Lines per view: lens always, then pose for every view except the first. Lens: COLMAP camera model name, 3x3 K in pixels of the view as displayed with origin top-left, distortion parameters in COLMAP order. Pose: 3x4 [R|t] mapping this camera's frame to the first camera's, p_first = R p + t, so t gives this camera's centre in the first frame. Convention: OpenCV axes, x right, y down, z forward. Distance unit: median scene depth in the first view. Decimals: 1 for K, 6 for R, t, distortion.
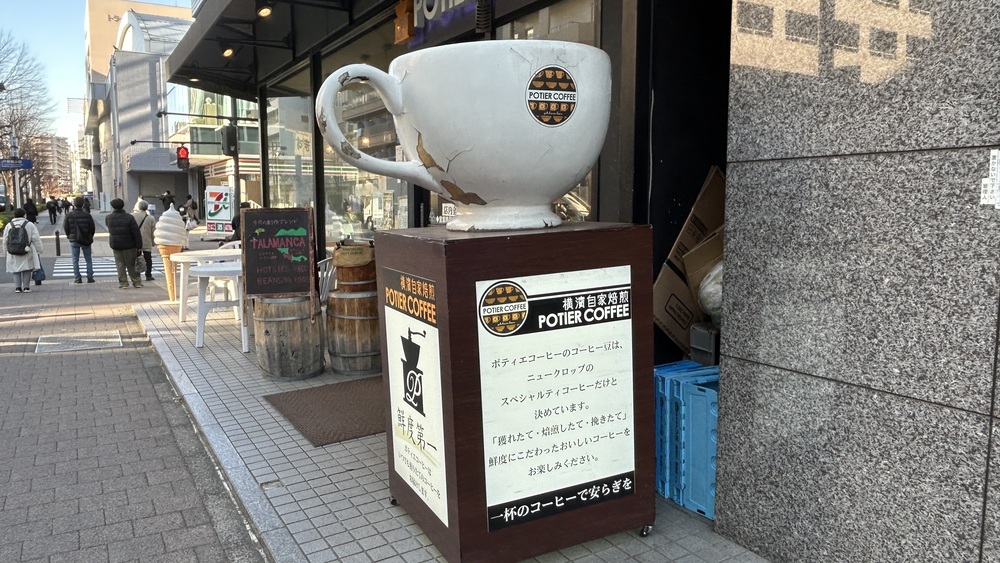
lens RADIAL K [[735.1, 0, 500.0], [0, 735.1, 281.5], [0, 0, 1]] dist [0.024372, -0.002552]
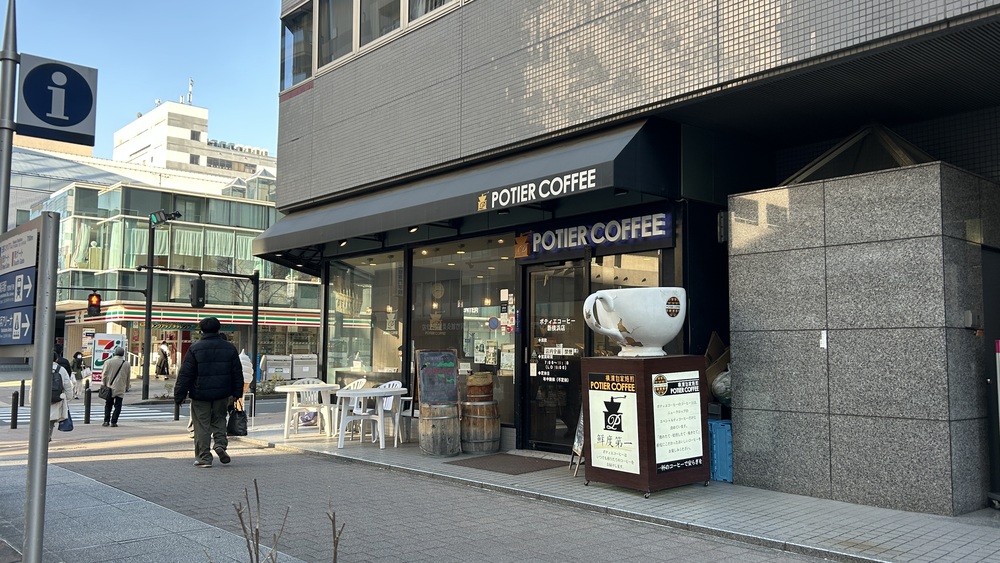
lens RADIAL K [[827.8, 0, 500.0], [0, 827.8, 281.5], [0, 0, 1]] dist [0.084775, -0.003111]
pose [[0.982671, 0.023183, 0.183902, -1.036465], [0.012741, 0.981353, -0.191791, 0.218867], [-0.184919, 0.190811, 0.964052, -1.716707]]
